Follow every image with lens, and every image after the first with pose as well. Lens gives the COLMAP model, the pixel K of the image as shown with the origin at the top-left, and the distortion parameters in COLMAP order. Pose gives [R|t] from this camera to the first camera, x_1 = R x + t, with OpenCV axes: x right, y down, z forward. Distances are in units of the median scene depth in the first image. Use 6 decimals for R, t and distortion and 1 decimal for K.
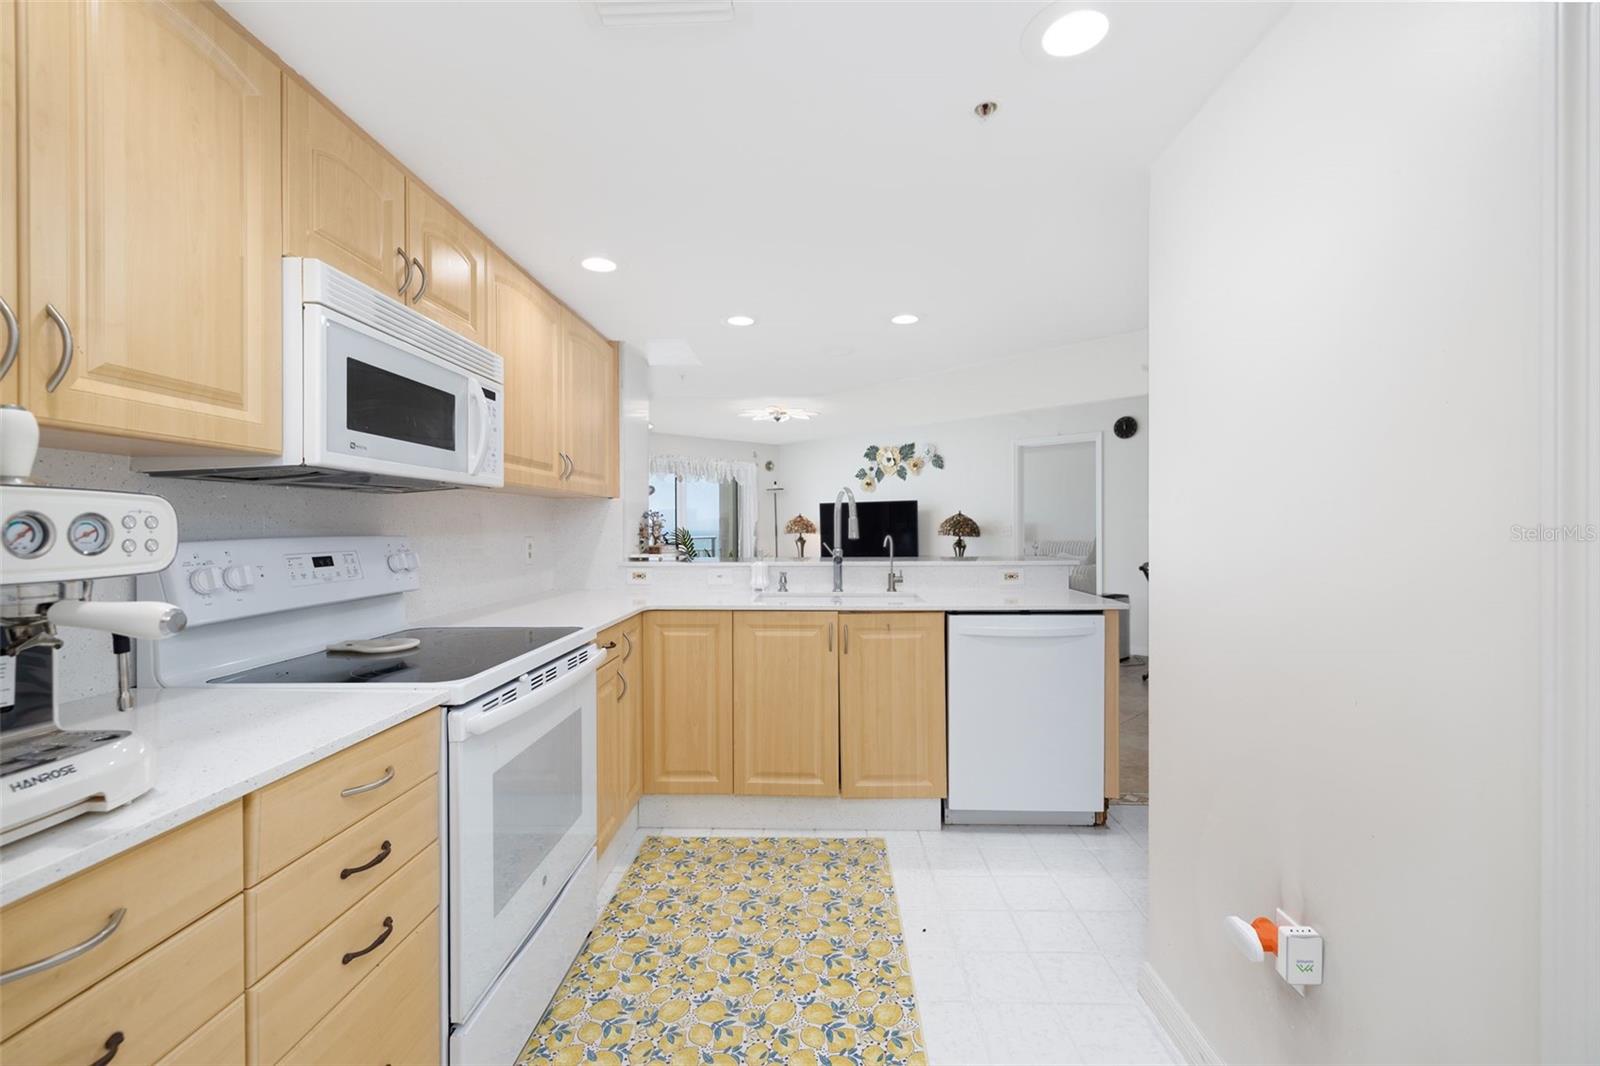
lens RADIAL K [[678.1, 0, 803.3], [0, 678.1, 533.1], [0, 0, 1]] dist [0.000742, 0.000172]
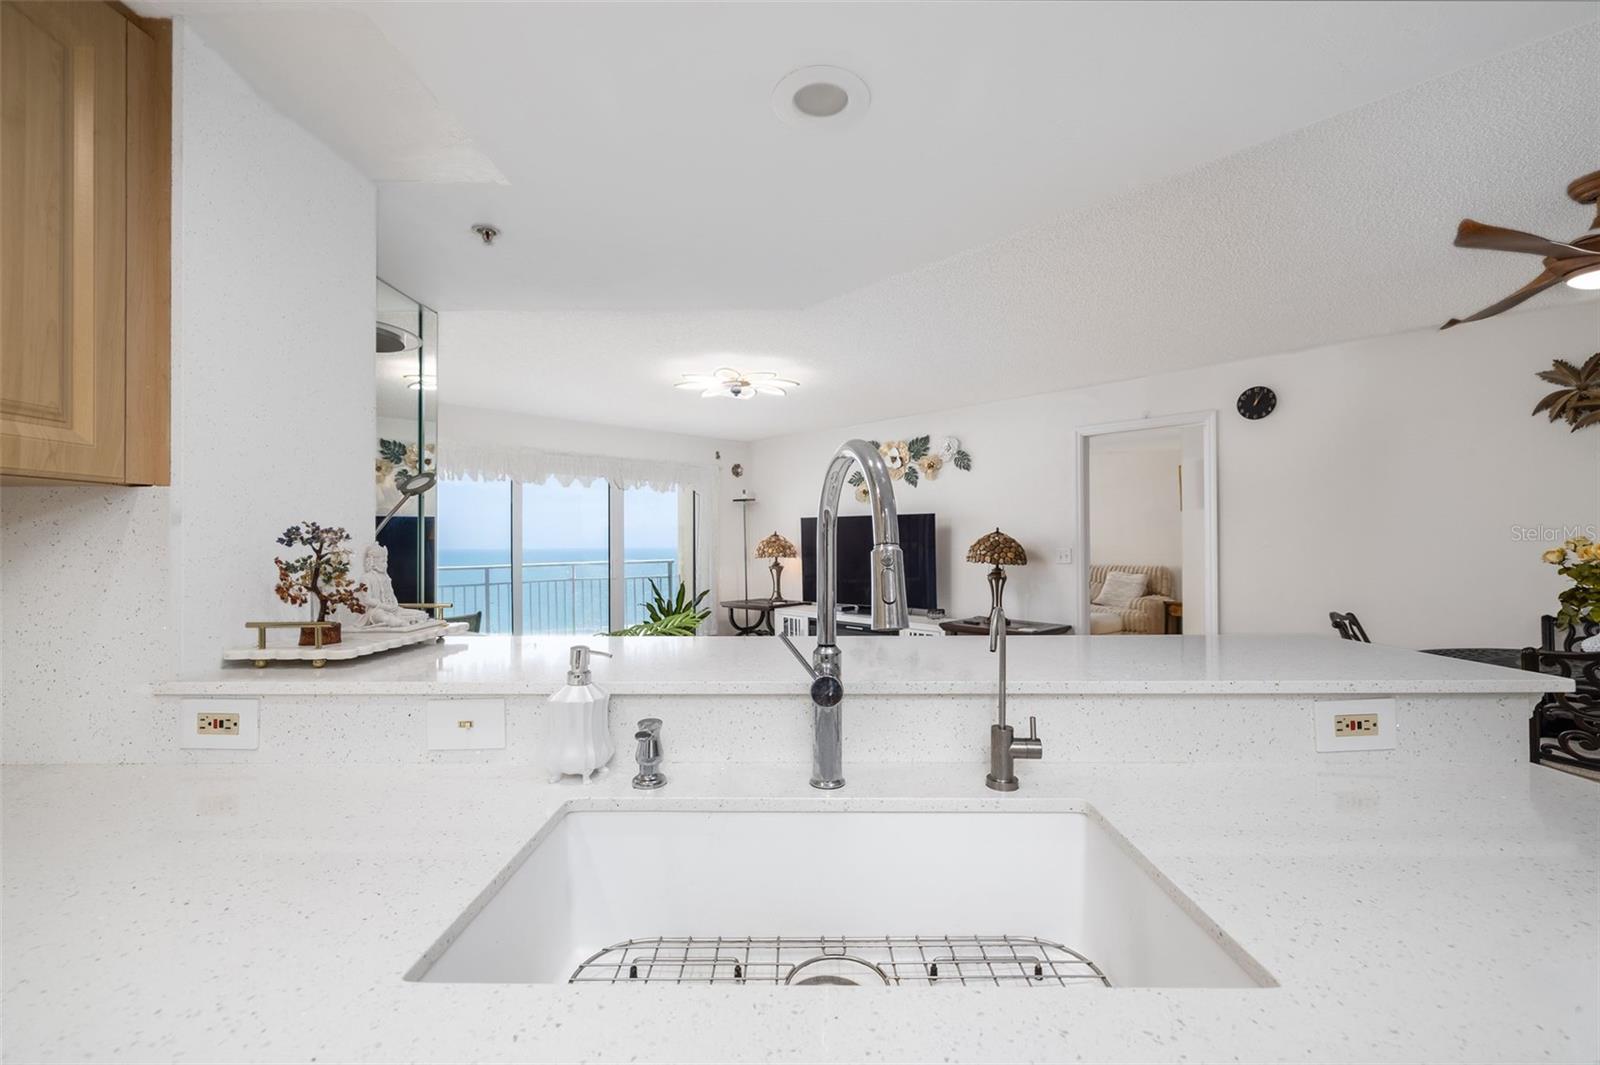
lens RADIAL K [[667.6, 0, 798.1], [0, 667.6, 536.7], [0, 0, 1]] dist [0.000571, 0.000182]
pose [[0.999939, 0.000599, 0.011047, 0.014039], [-0.000370, 0.999785, -0.020718, -0.008547], [-0.011057, 0.020713, 0.999724, 0.285013]]
